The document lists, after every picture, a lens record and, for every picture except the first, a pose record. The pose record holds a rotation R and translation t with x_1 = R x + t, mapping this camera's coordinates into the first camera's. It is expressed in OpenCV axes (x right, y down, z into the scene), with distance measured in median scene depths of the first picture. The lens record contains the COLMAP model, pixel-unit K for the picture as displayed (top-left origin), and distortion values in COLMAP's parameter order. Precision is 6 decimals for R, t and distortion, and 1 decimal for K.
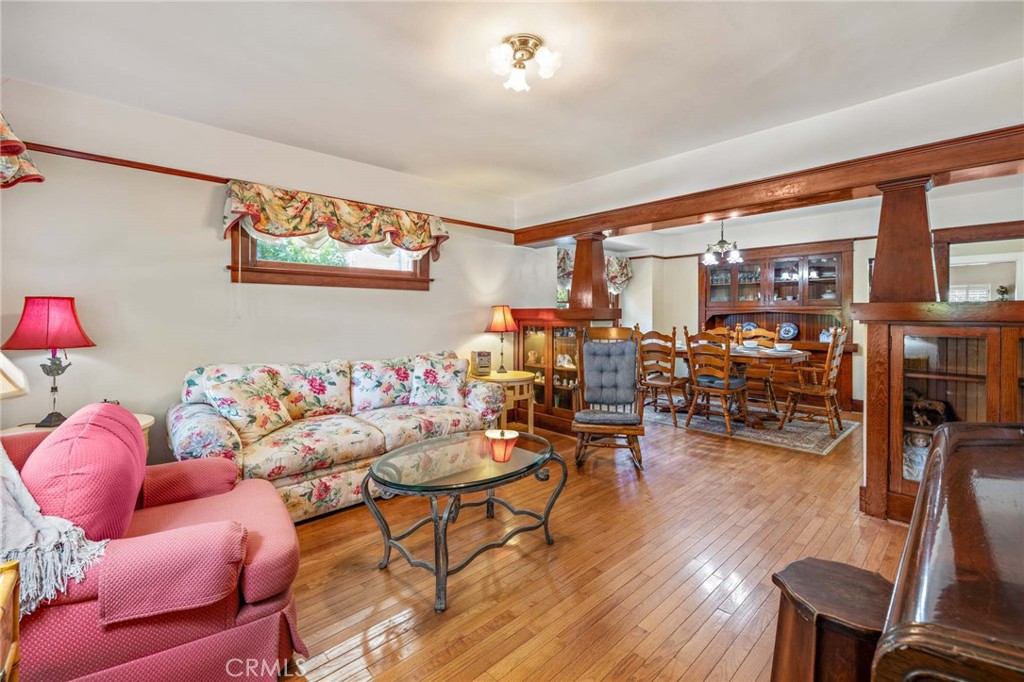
lens RADIAL K [[430.8, 0, 511.5], [0, 430.8, 323.0], [0, 0, 1]] dist [-0.000067, -0.000094]
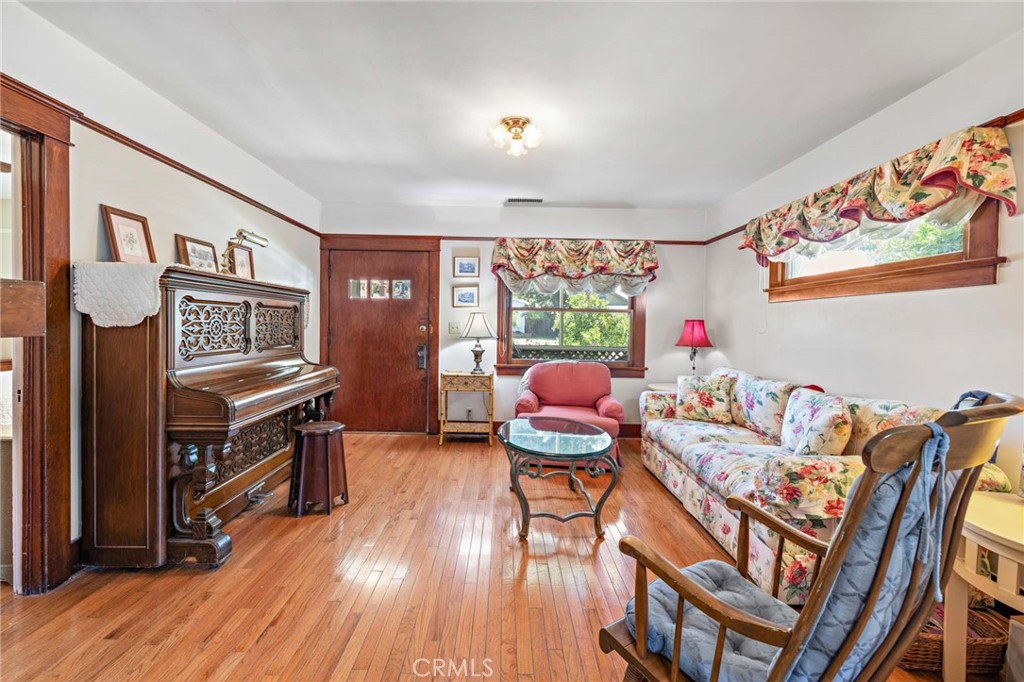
lens RADIAL K [[430.8, 0, 511.5], [0, 430.8, 323.0], [0, 0, 1]] dist [-0.000067, -0.000094]
pose [[-0.665961, 0.004511, -0.745973, 0.680358], [-0.002373, 0.999964, 0.008166, -0.046005], [0.745982, 0.007209, -0.665927, 1.225948]]
